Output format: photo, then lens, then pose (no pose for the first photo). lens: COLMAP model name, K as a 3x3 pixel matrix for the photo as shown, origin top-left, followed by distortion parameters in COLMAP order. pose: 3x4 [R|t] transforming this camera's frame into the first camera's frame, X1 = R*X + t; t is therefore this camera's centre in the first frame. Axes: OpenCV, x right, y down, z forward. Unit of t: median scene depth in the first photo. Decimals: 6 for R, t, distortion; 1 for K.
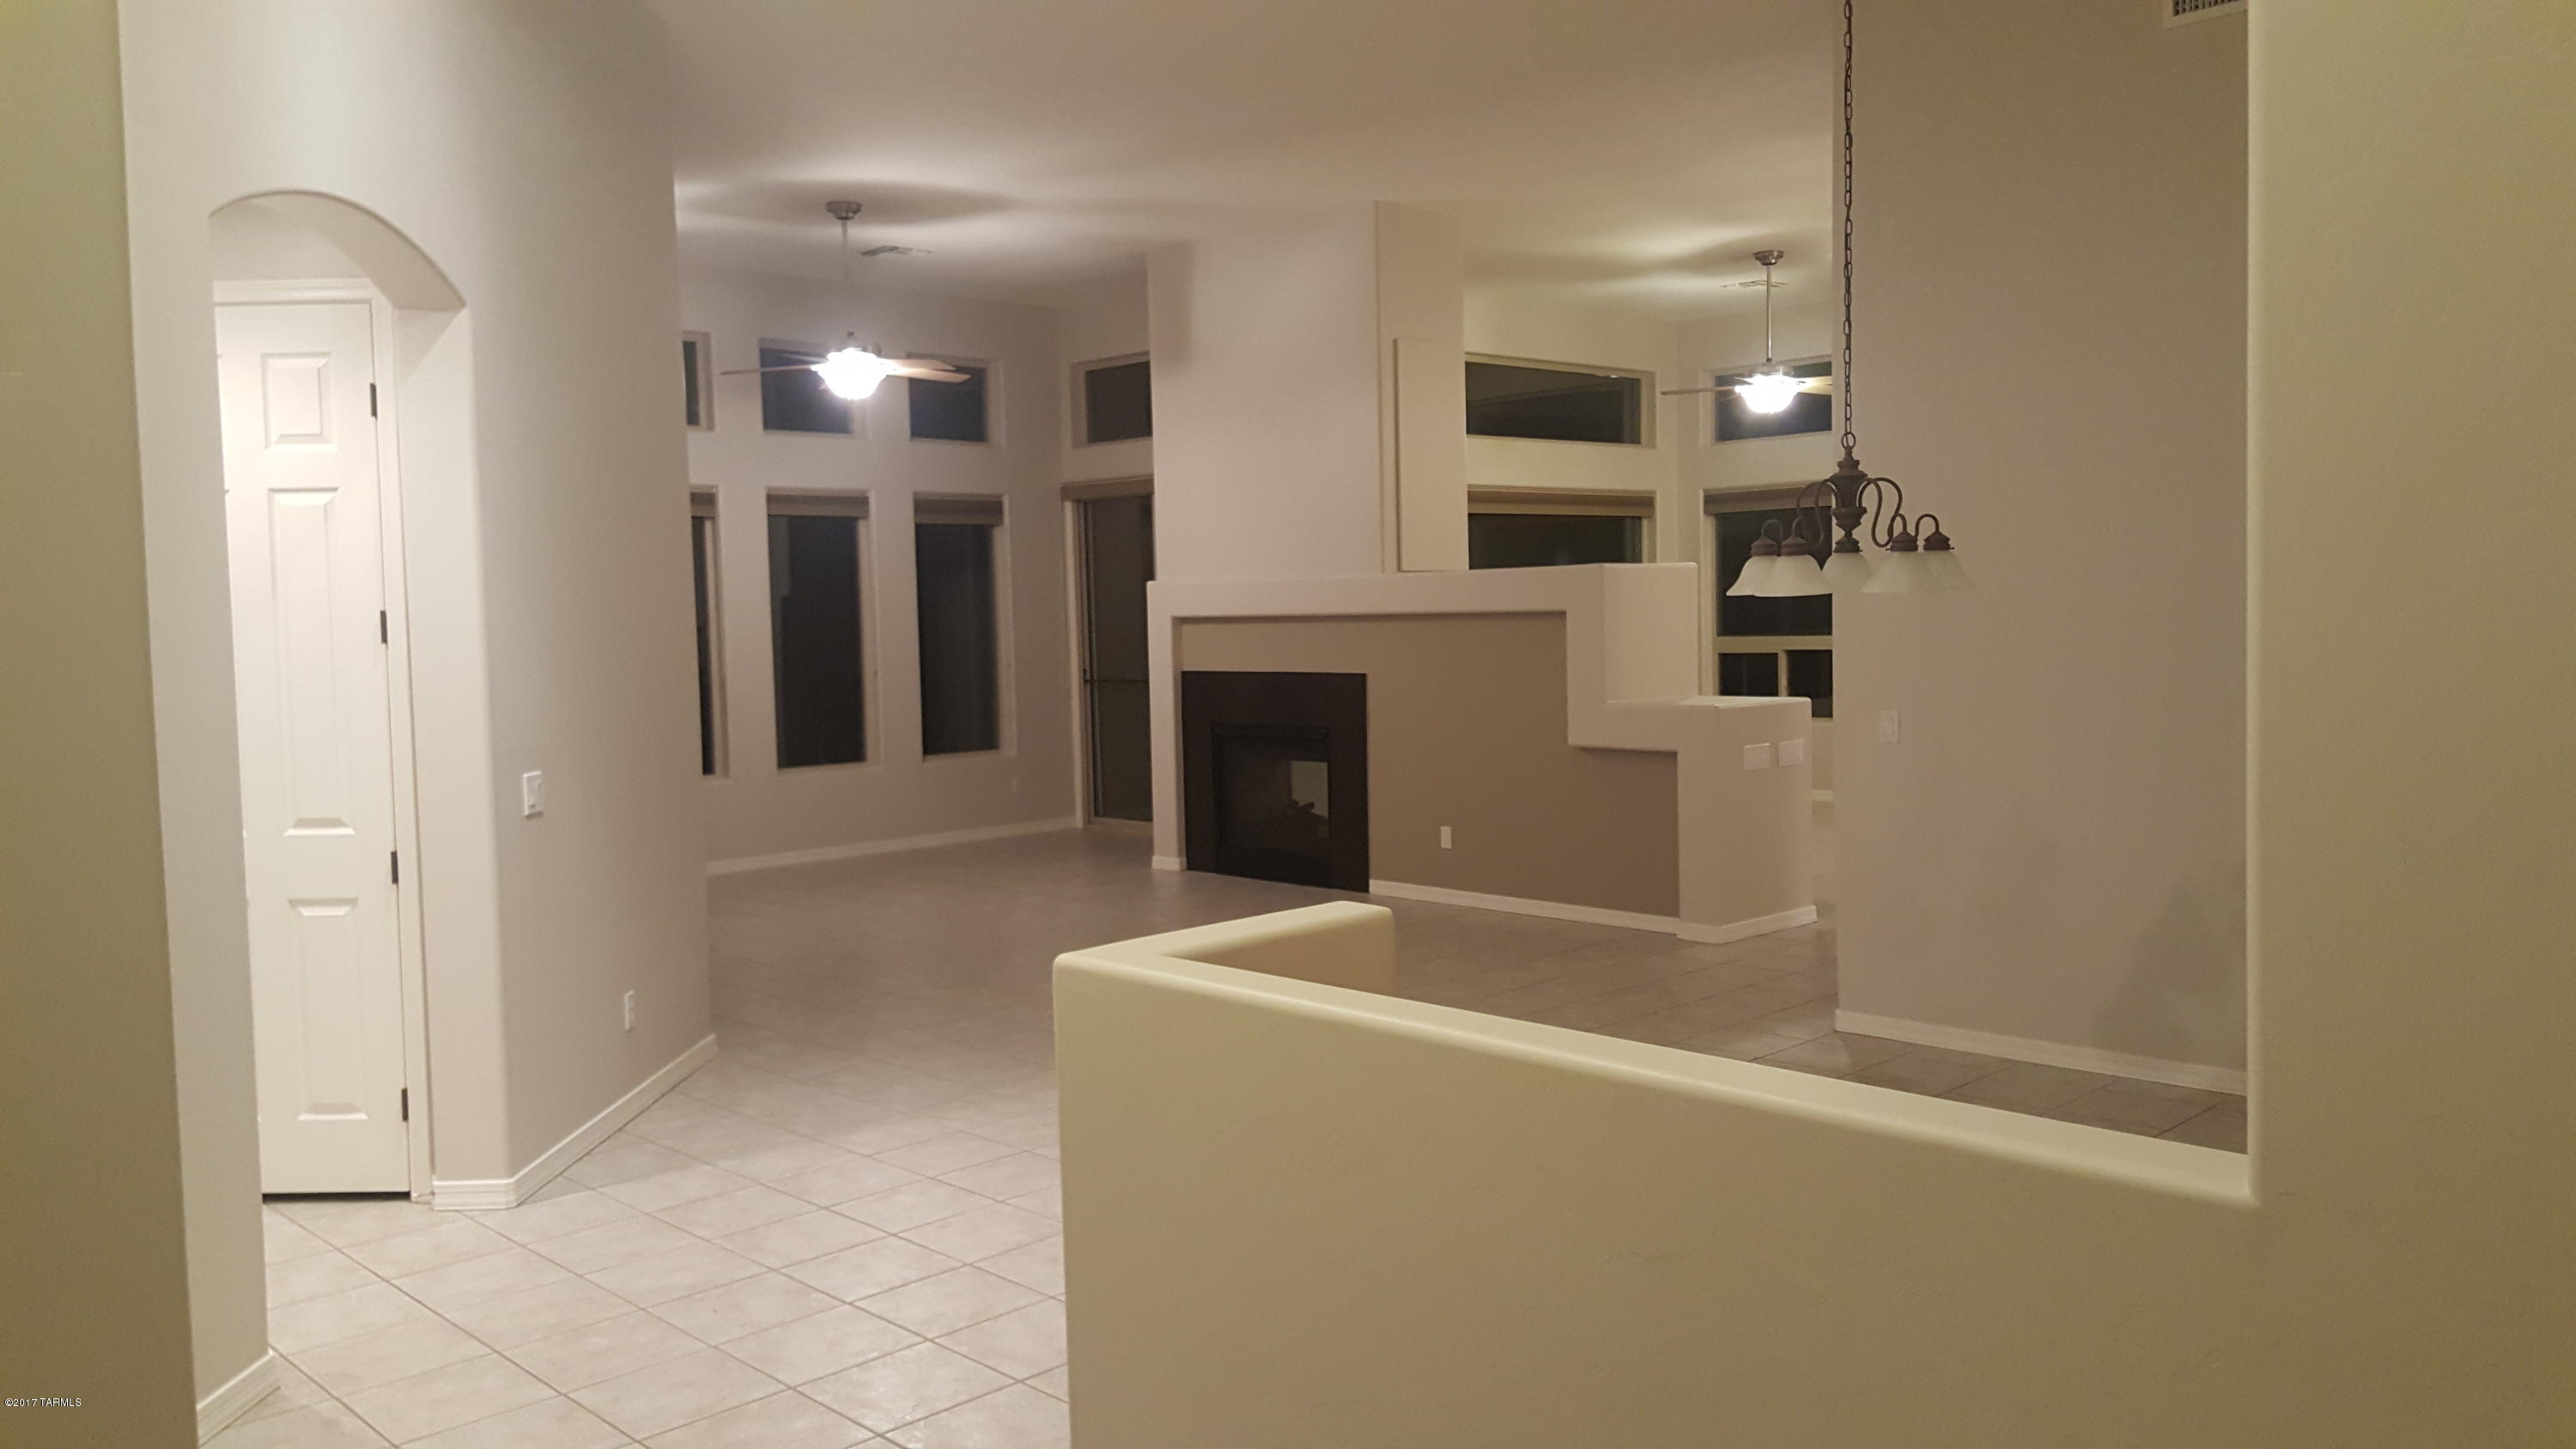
lens RADIAL K [[1978.6, 0, 1285.5], [0, 1978.6, 691.9], [0, 0, 1]] dist [0.000336, 0.000155]
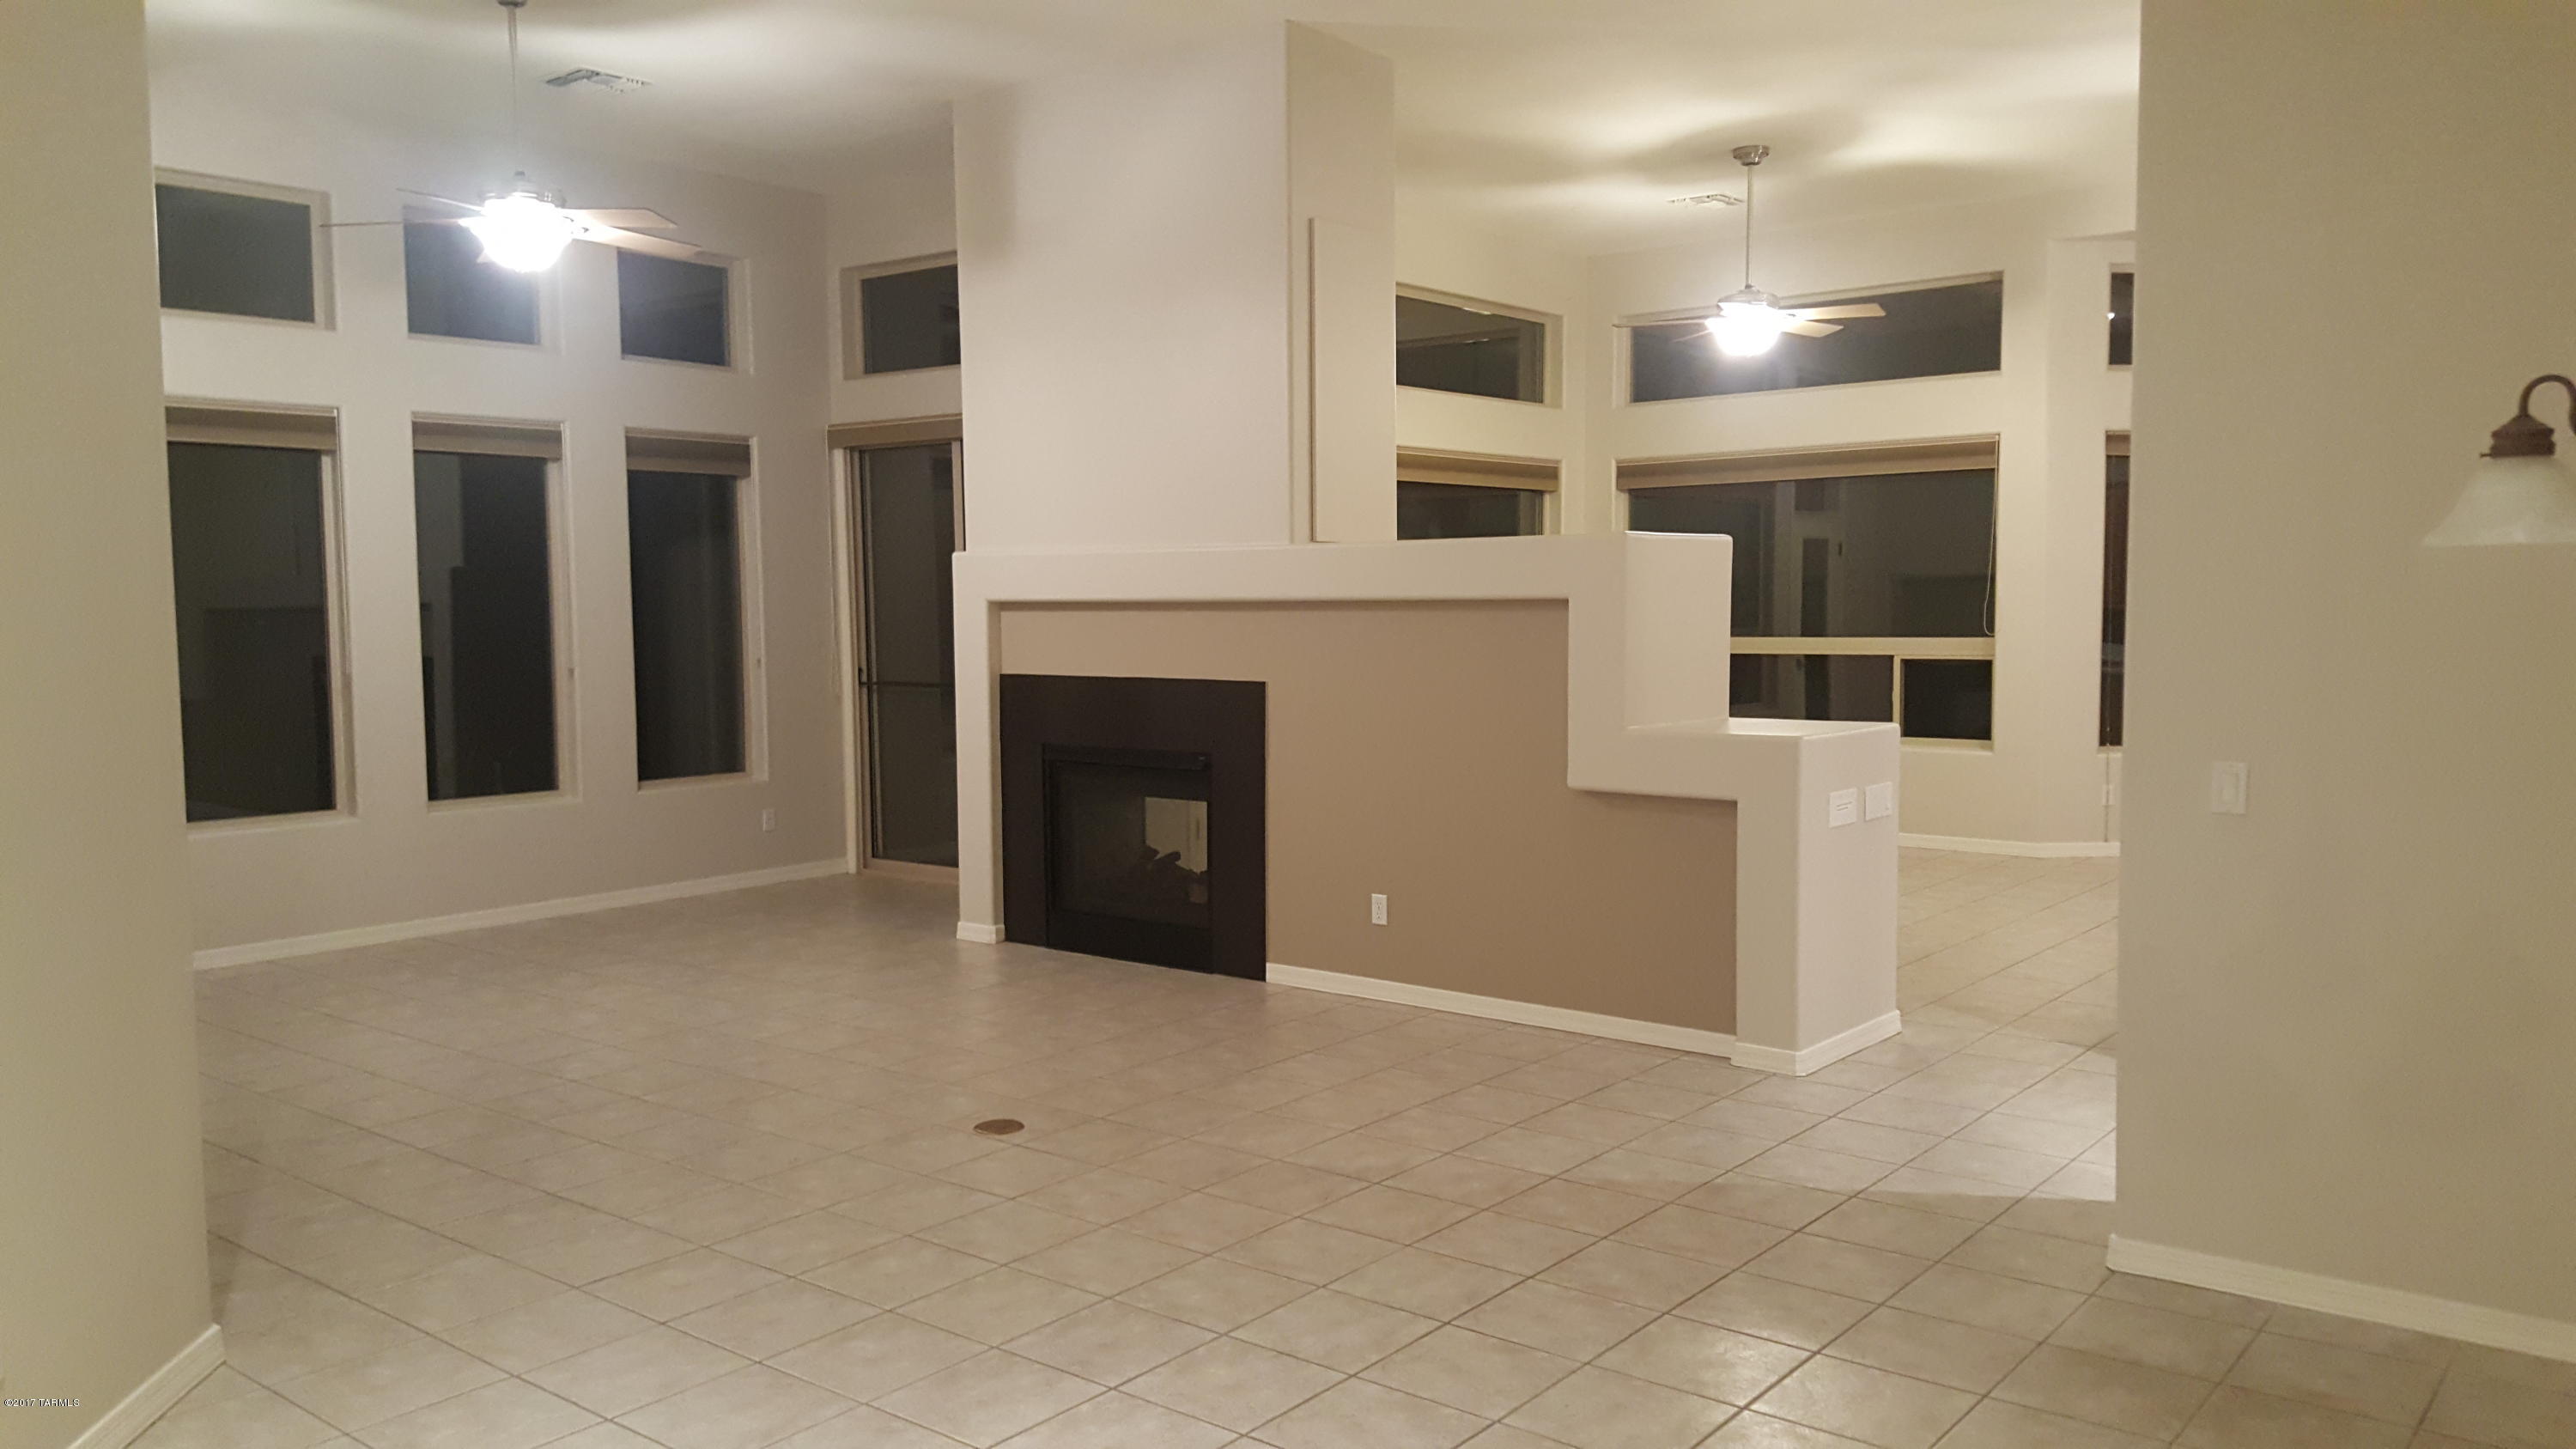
lens RADIAL K [[1904.8, 0, 1288.0], [0, 1904.8, 724.5], [0, 0, 1]] dist [0.086539, -0.168690]
pose [[0.991228, 0.007262, 0.131963, -0.037332], [-0.010015, 0.999746, 0.020214, -0.006661], [-0.131783, -0.021358, 0.991048, 0.259205]]
